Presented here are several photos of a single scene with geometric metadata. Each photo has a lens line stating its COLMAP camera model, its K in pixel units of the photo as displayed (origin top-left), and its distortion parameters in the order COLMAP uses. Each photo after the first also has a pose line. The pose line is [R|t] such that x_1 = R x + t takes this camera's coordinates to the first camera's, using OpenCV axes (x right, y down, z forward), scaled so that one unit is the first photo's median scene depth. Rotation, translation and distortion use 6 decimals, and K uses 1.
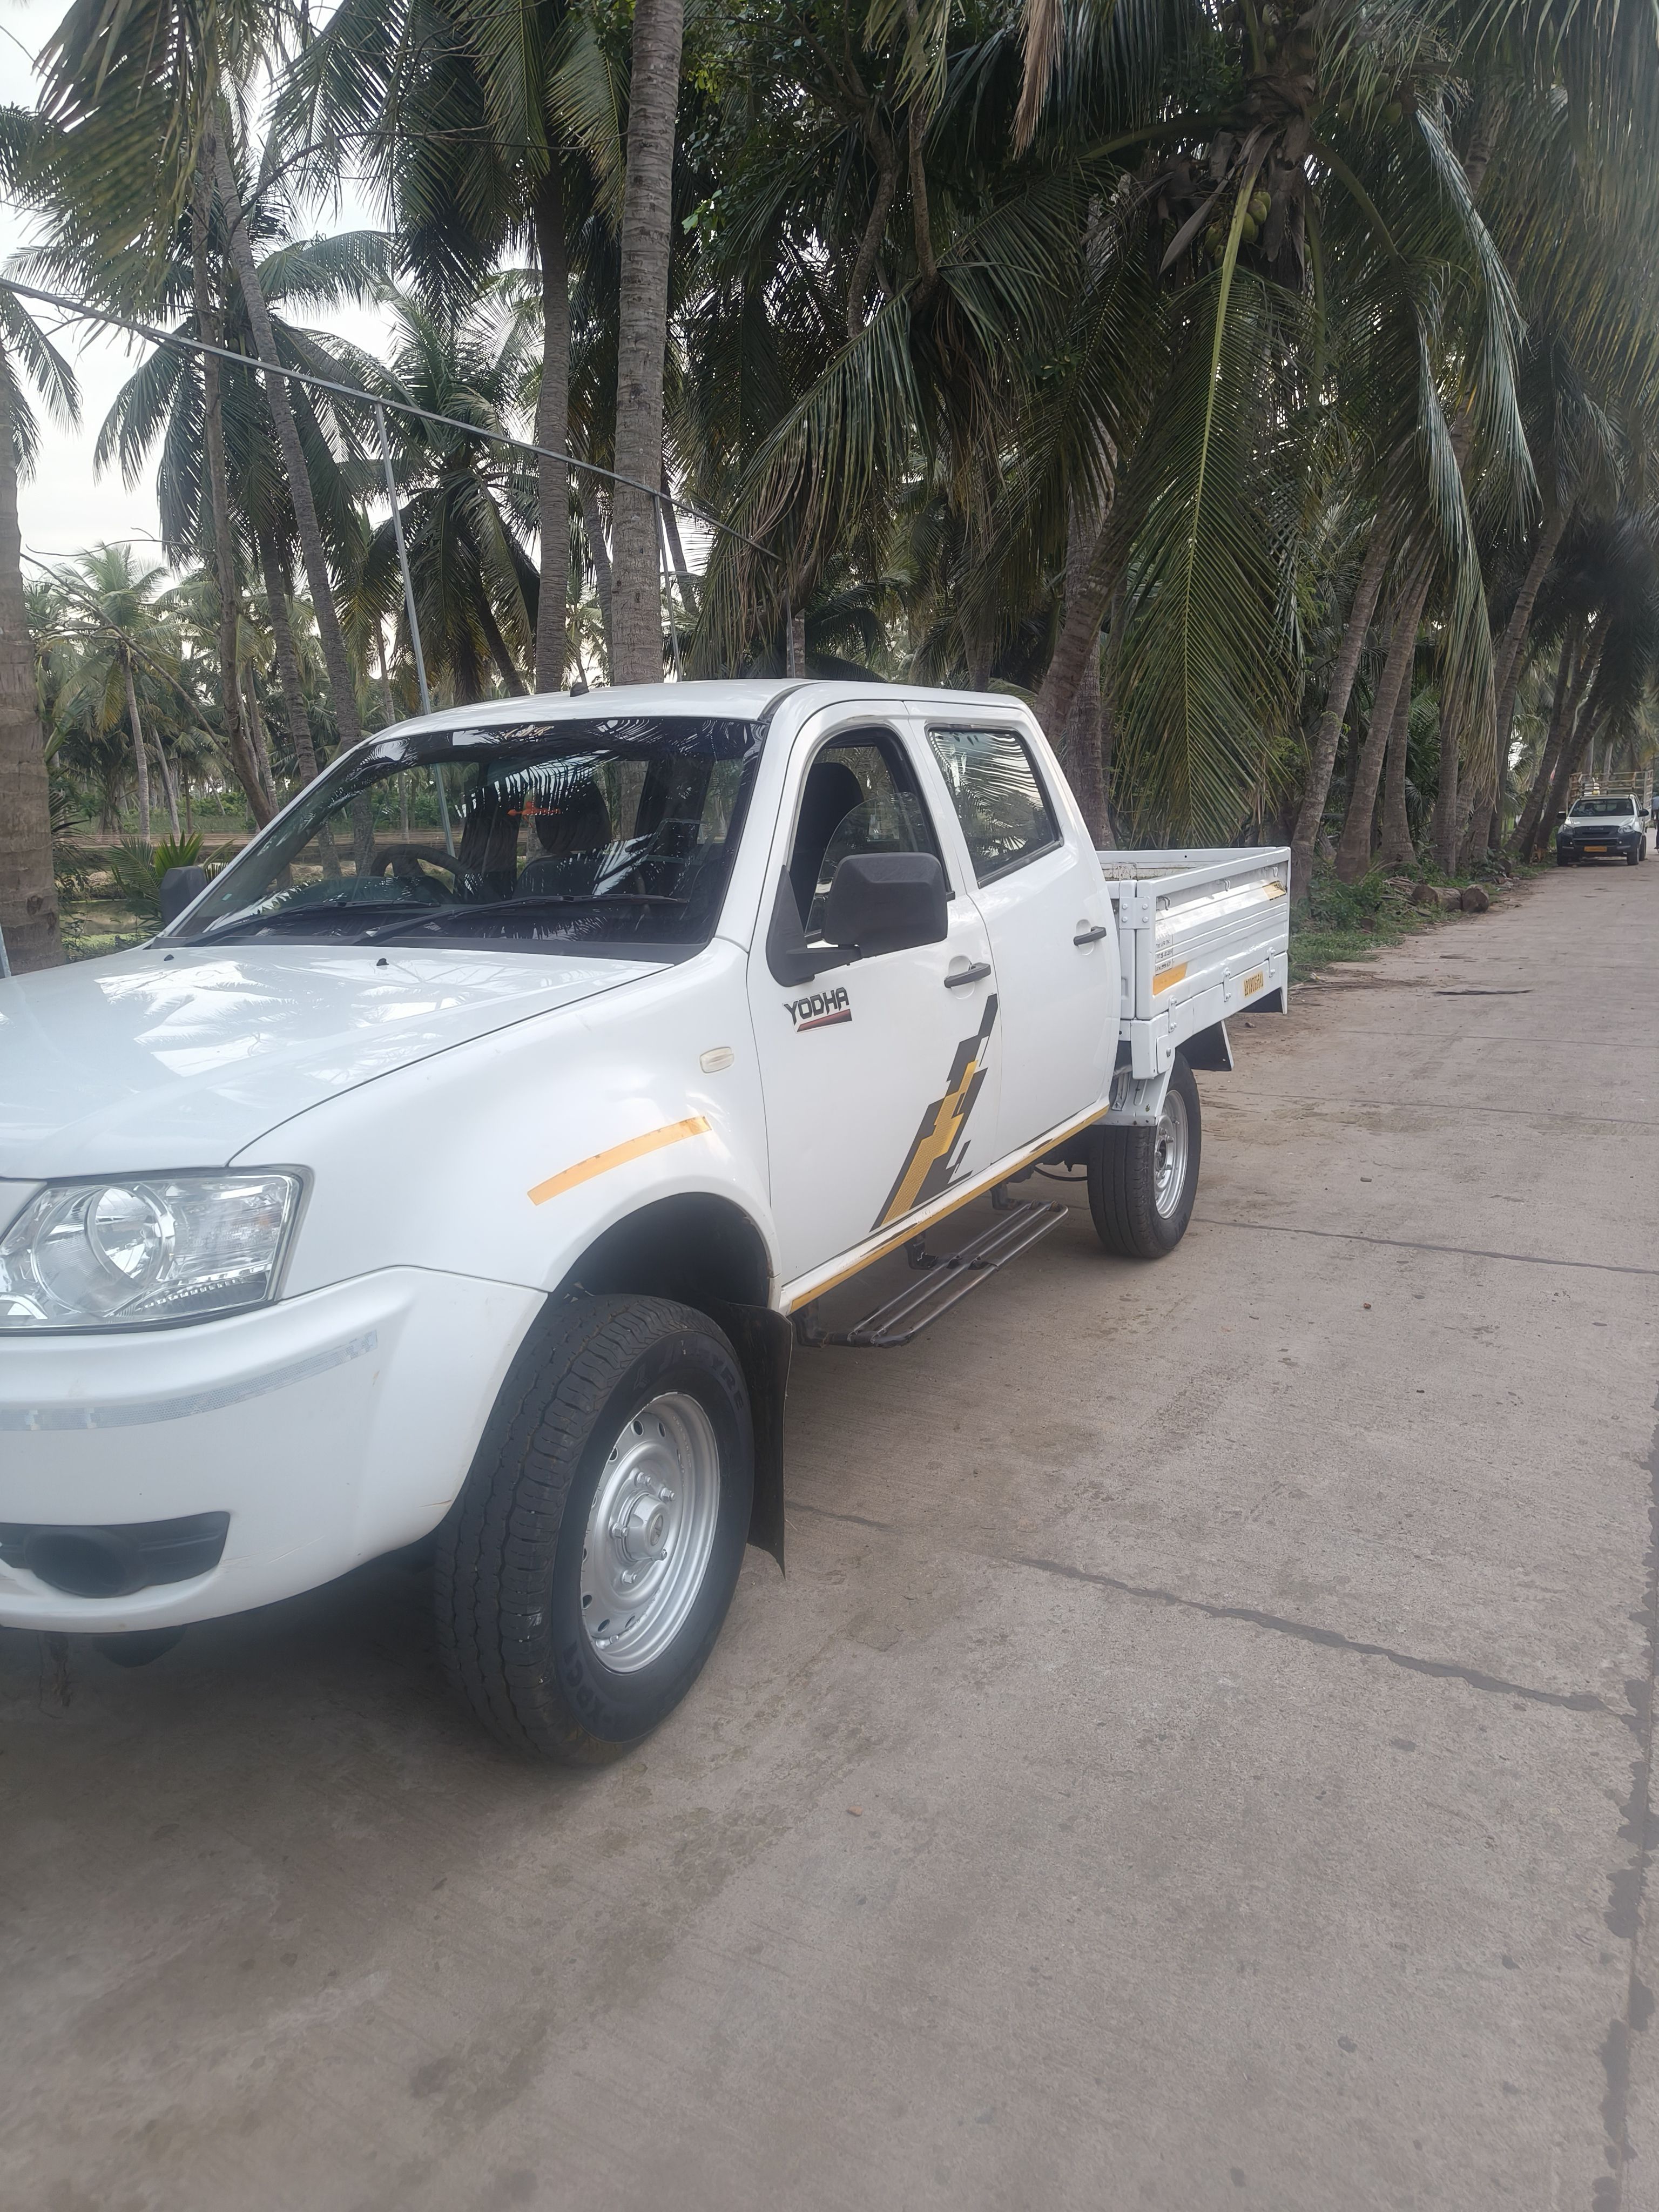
lens RADIAL K [[1554.2, 0, 827.7], [0, 1554.2, 1127.7], [0, 0, 1]] dist [0.014088, 0.000728]
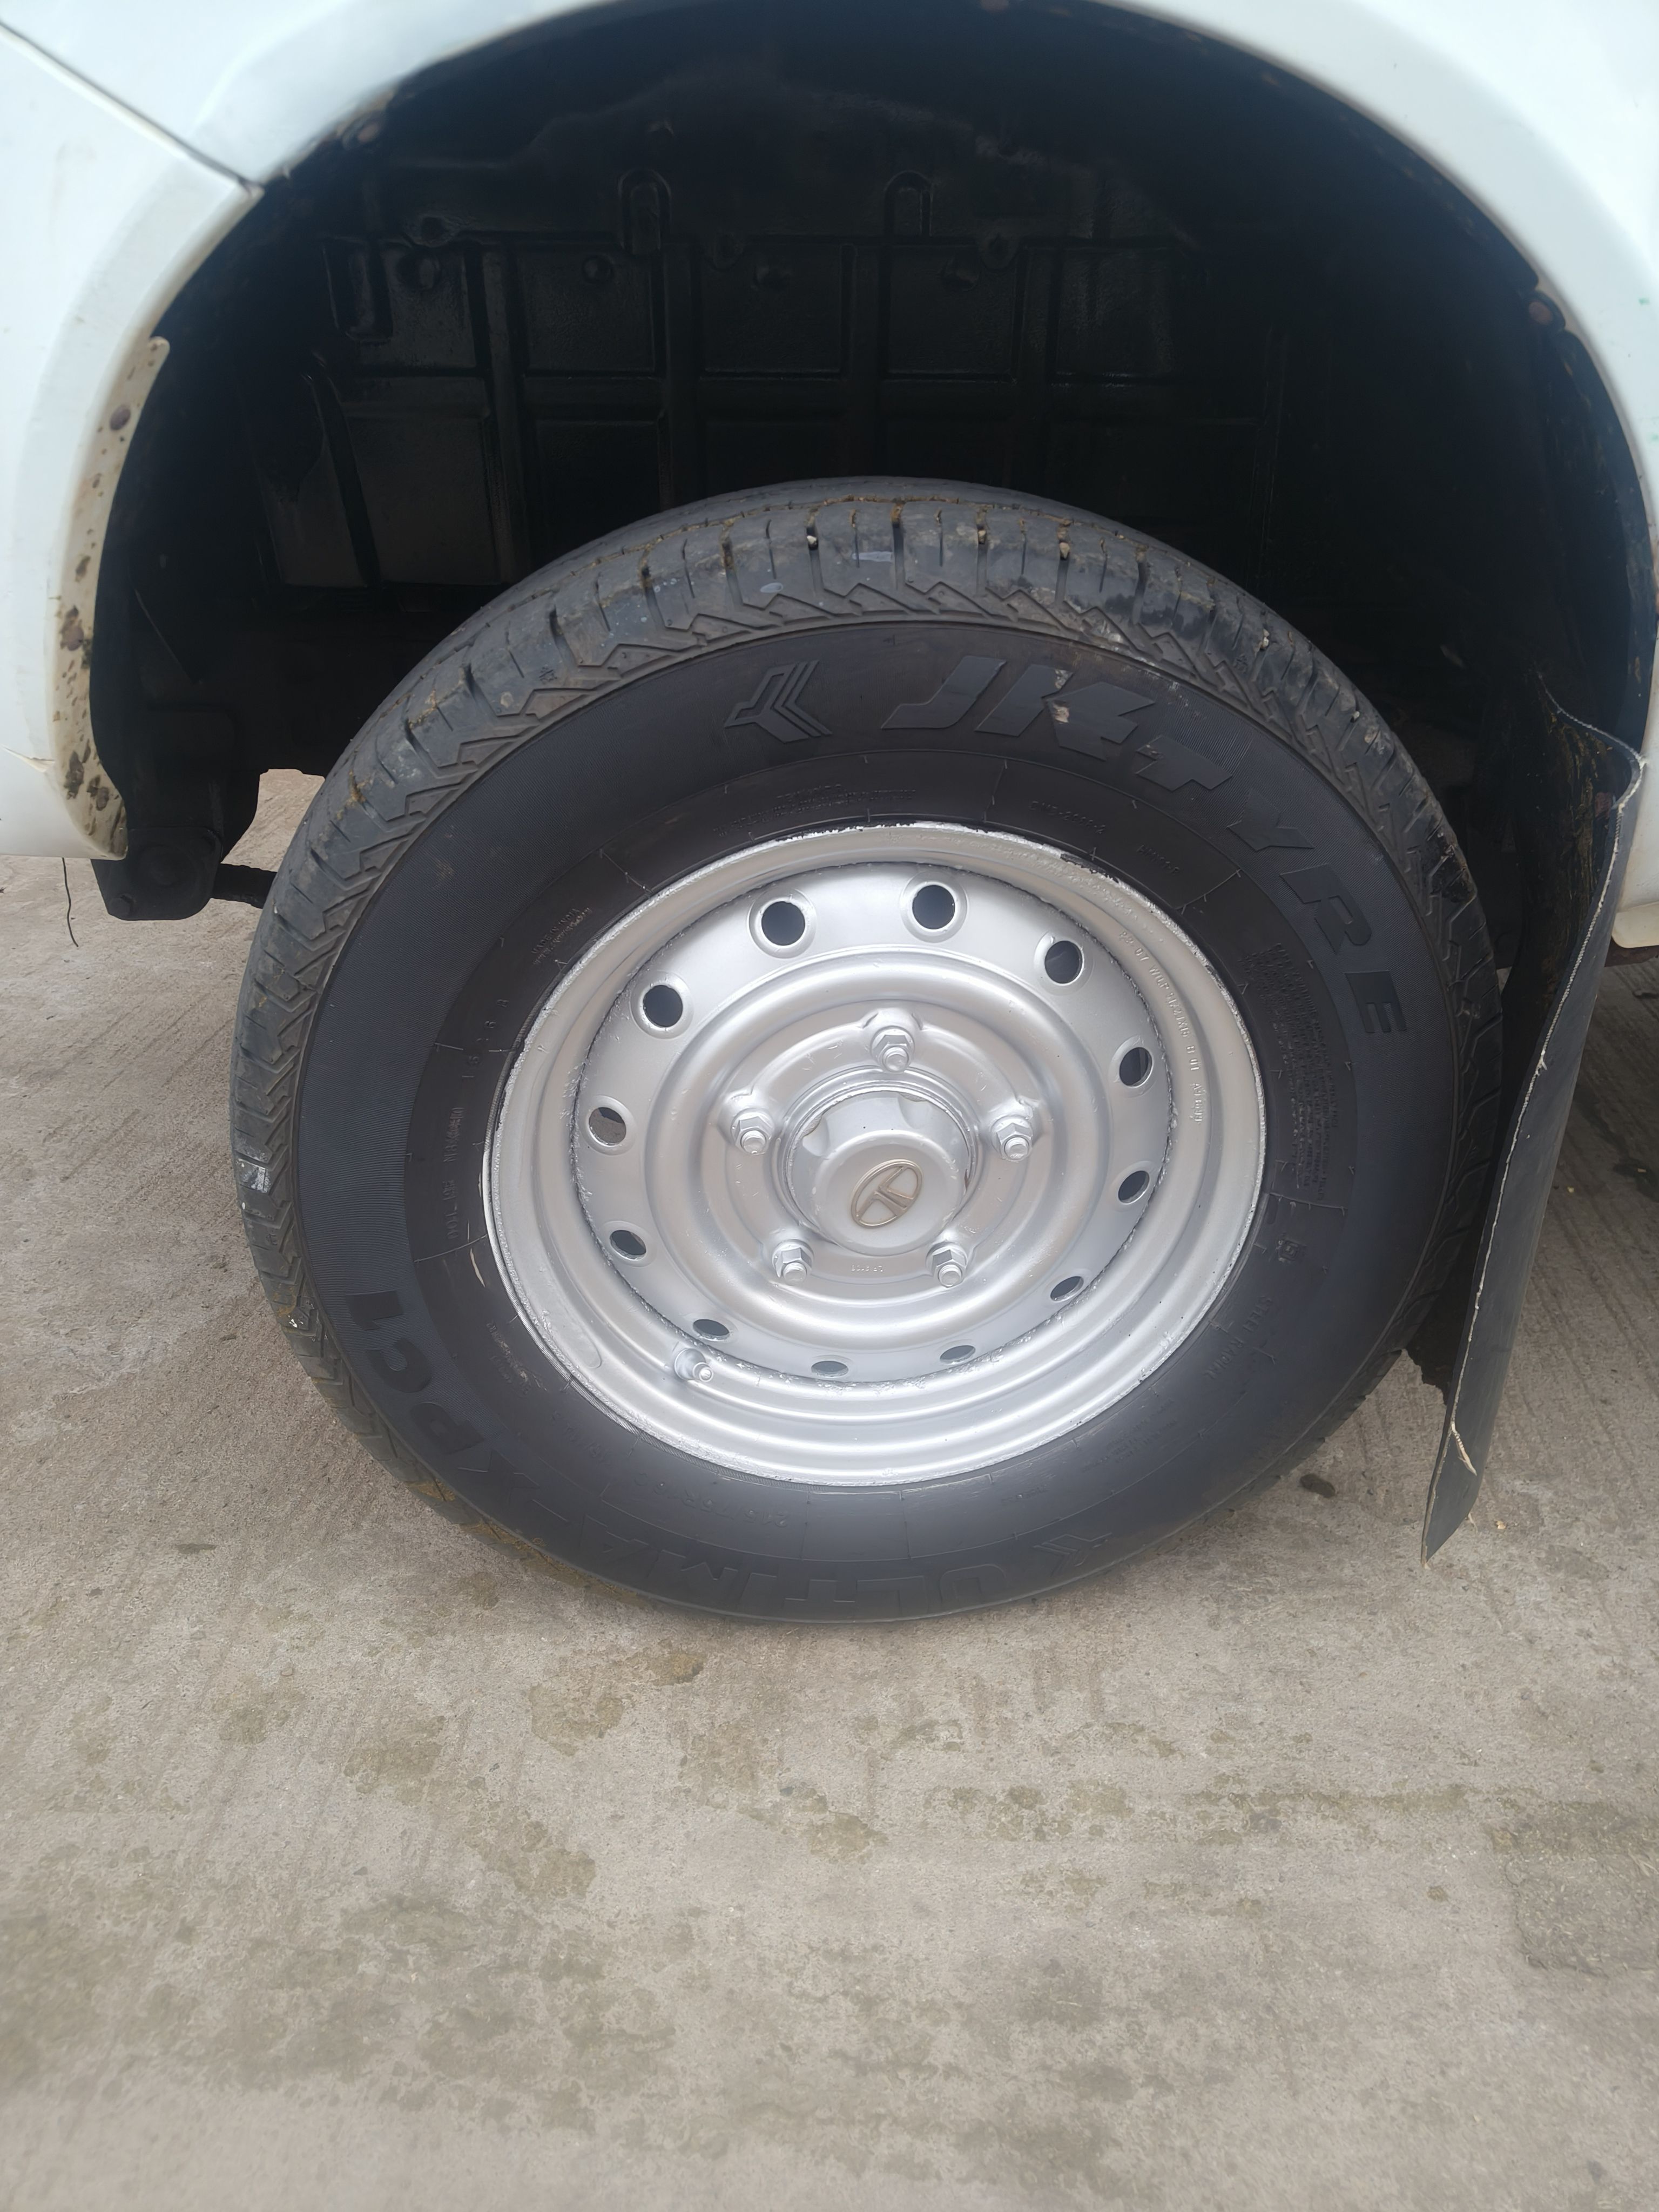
lens RADIAL K [[1554.2, 0, 827.7], [0, 1554.2, 1127.7], [0, 0, 1]] dist [0.014088, 0.000728]
pose [[0.470302, 0.470282, -0.746760, 0.097257], [-0.207366, 0.881380, 0.424463, 0.070131], [0.857797, -0.044773, 0.512035, 0.575795]]
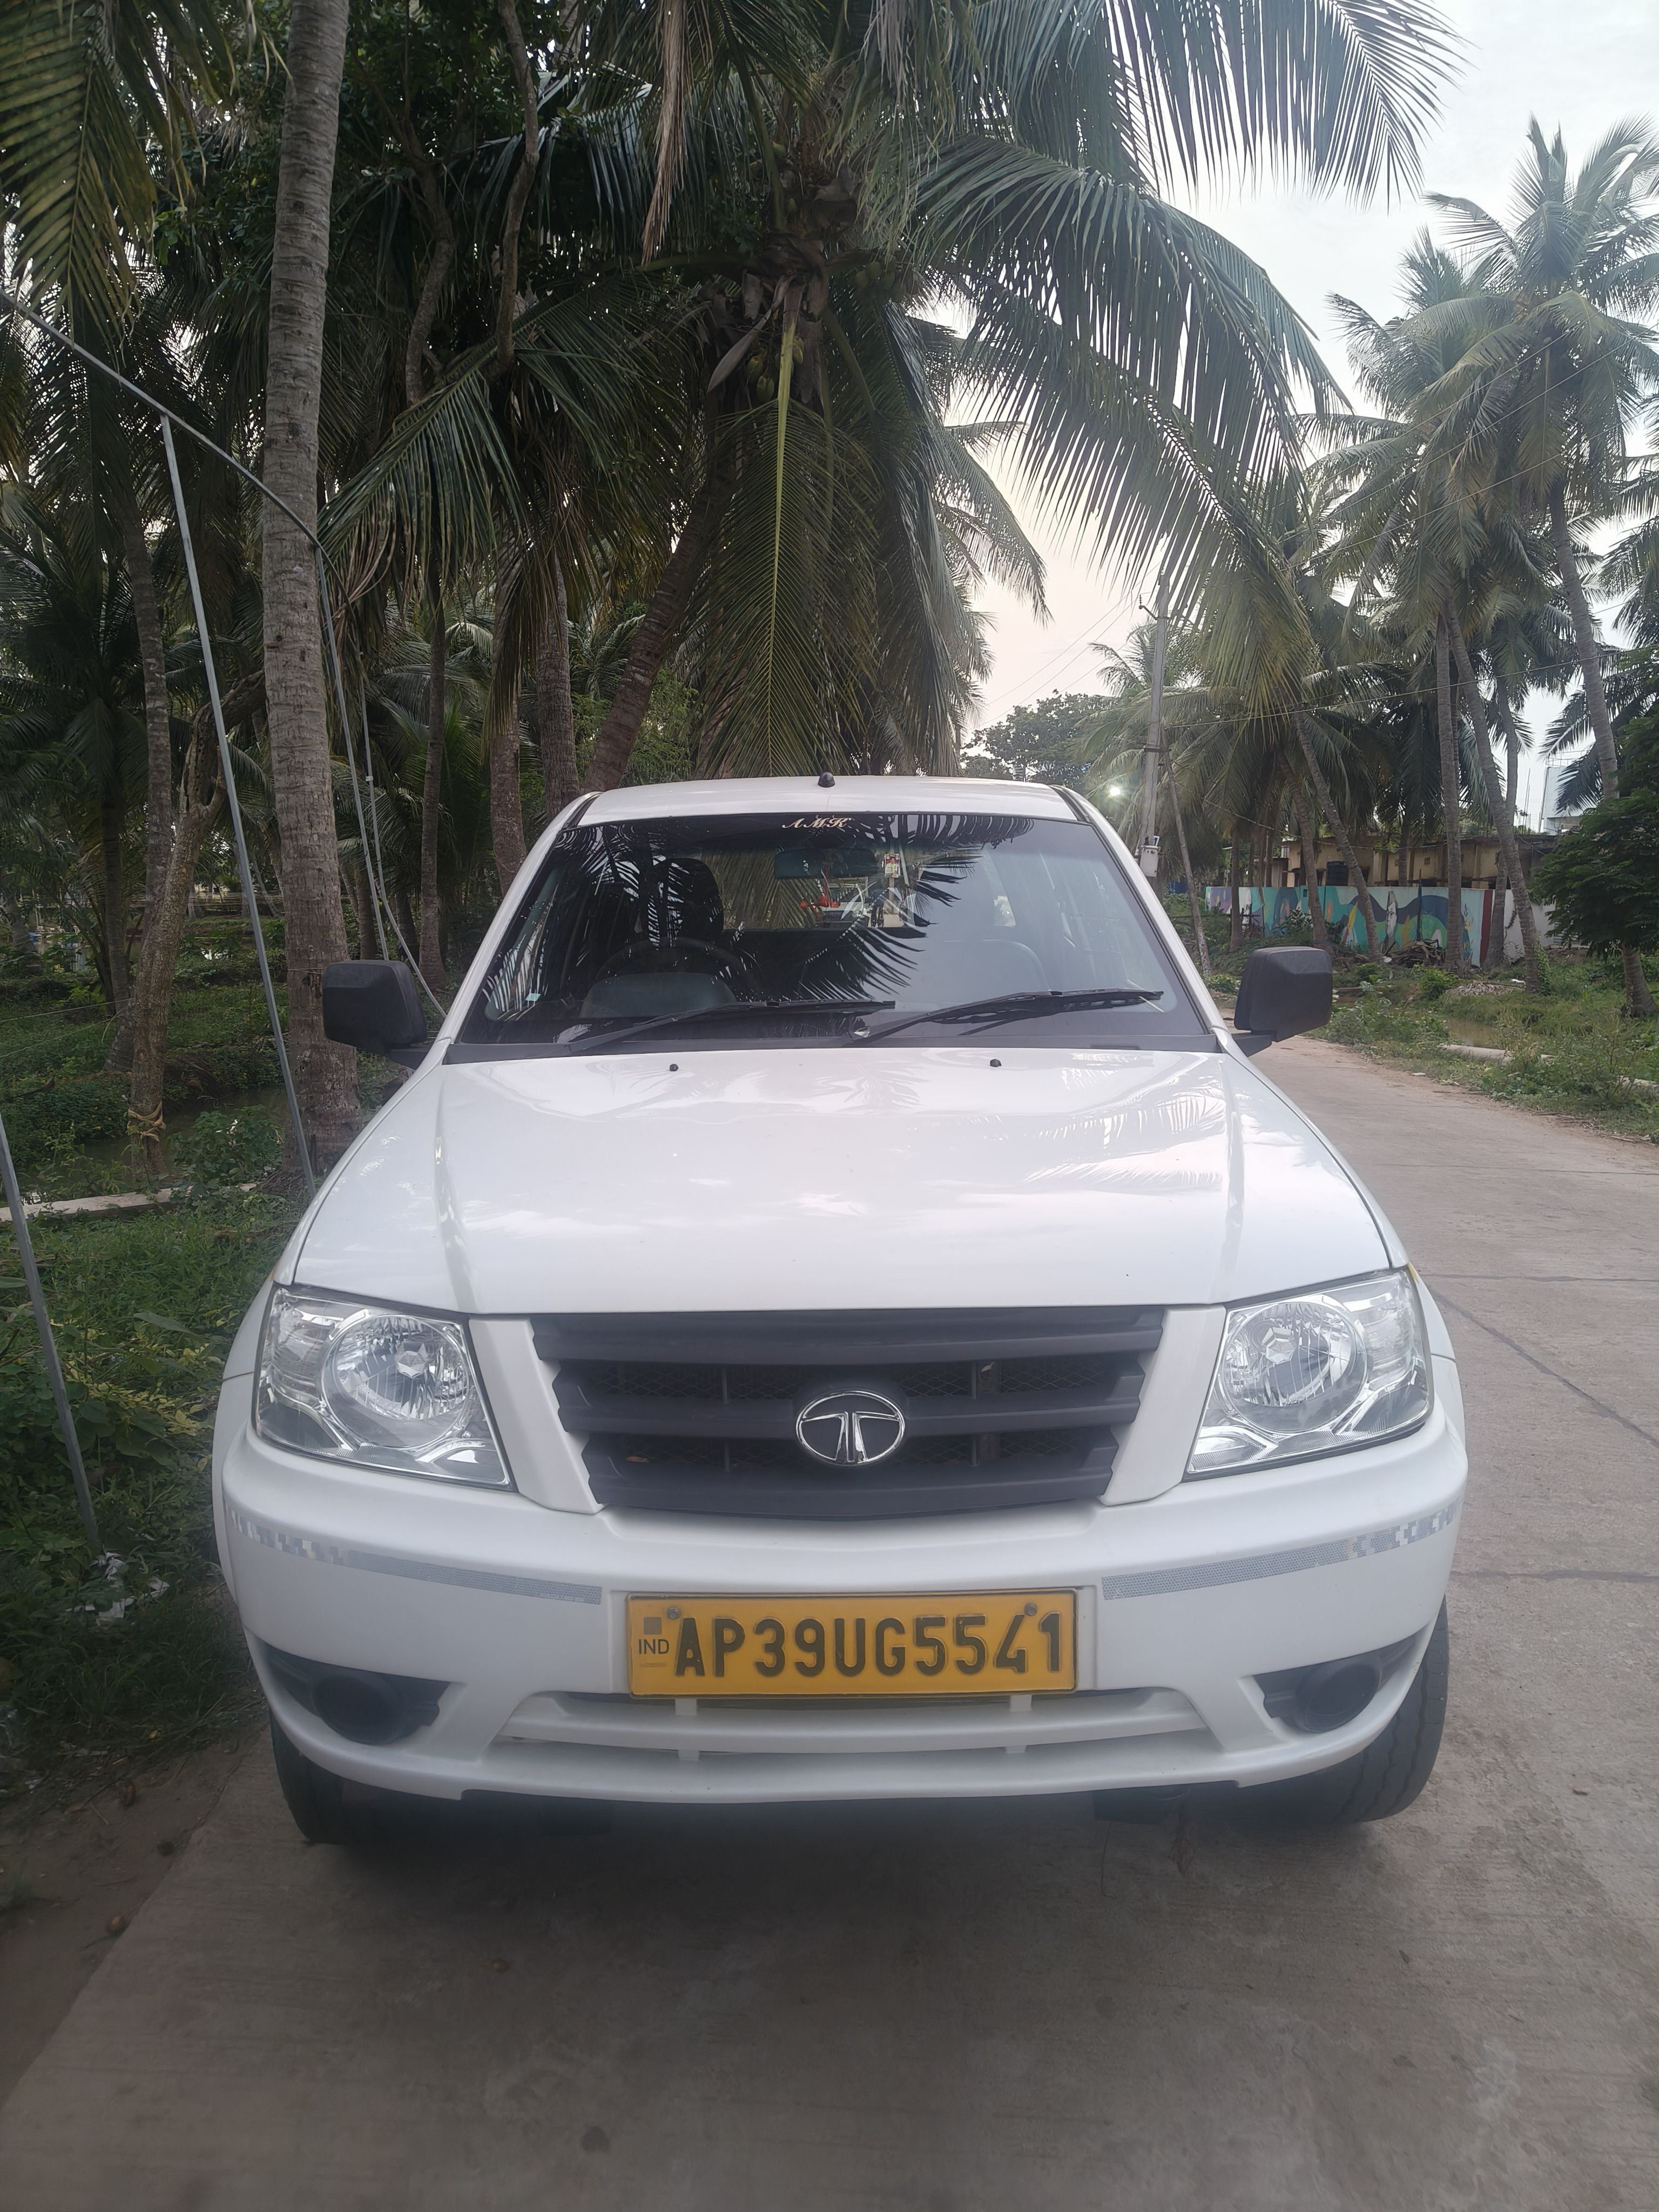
lens RADIAL K [[1547.2, 0, 839.6], [0, 1547.2, 1149.3], [0, 0, 1]] dist [0.008728, -0.004249]
pose [[0.873959, -0.063527, 0.481830, -0.641343], [0.080015, 0.996699, -0.013723, -0.036747], [-0.479368, 0.050547, 0.876157, 0.161471]]
